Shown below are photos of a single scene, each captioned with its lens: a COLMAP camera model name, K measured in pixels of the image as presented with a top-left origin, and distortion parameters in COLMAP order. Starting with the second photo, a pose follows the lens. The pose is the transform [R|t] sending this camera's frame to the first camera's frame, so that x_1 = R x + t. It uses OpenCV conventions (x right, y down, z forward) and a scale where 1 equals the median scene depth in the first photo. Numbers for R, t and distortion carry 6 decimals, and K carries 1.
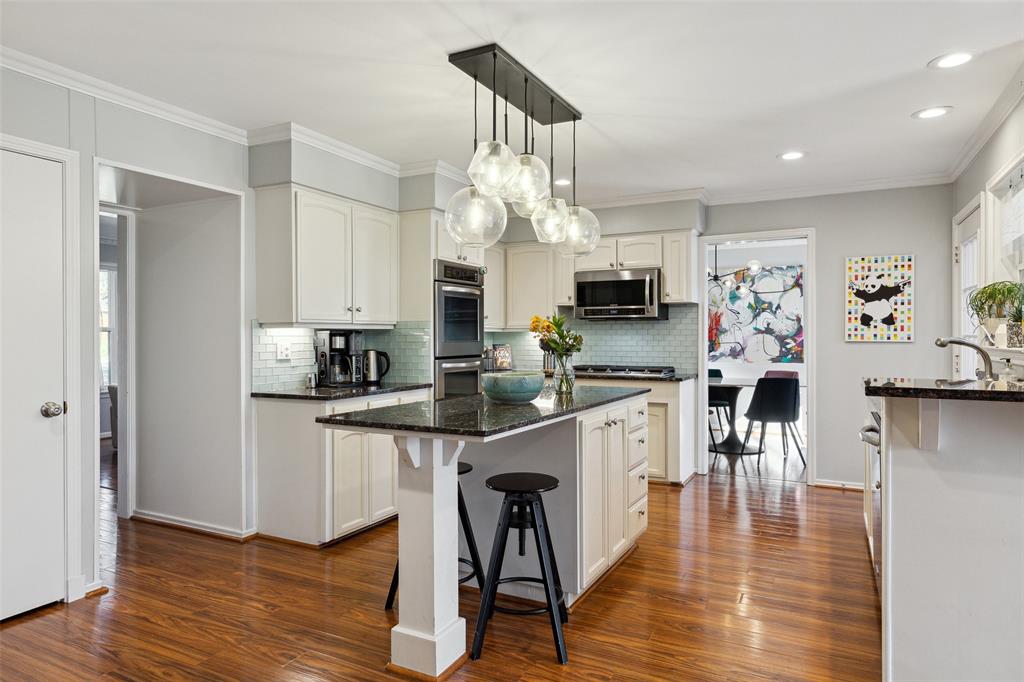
lens RADIAL K [[617.4, 0, 513.5], [0, 617.4, 342.1], [0, 0, 1]] dist [-0.001392, -0.000272]
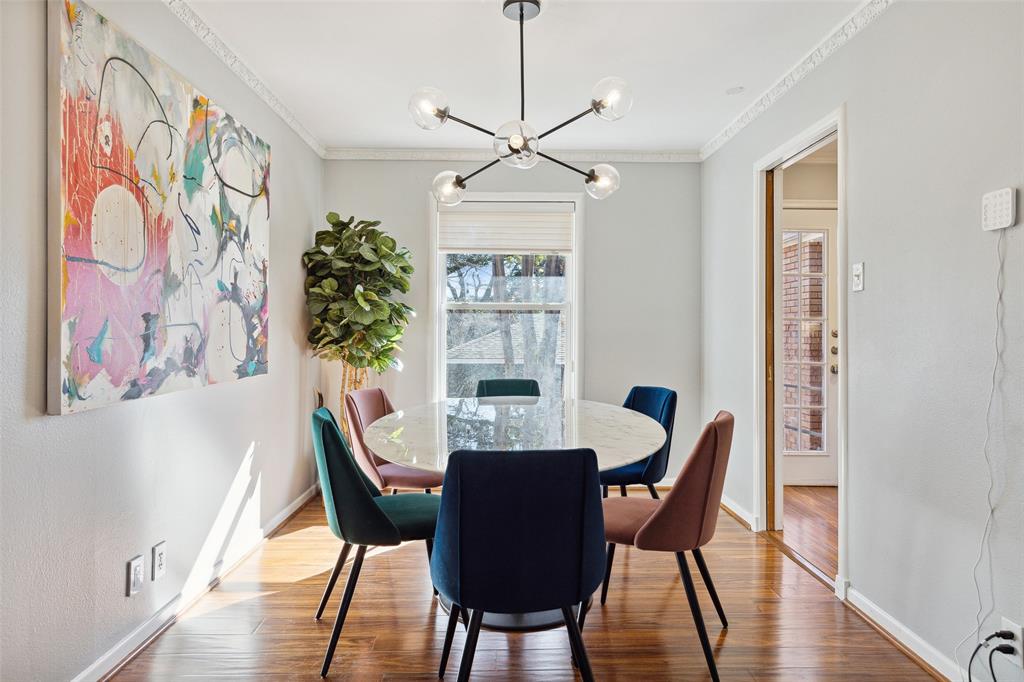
lens RADIAL K [[617.4, 0, 509.4], [0, 617.4, 329.8], [0, 0, 1]] dist [-0.001392, -0.000272]
pose [[-0.474721, 0.005115, 0.880121, 0.010362], [0.003095, 0.999987, -0.004143, 0.005362], [-0.880131, 0.000757, -0.474731, 1.009271]]
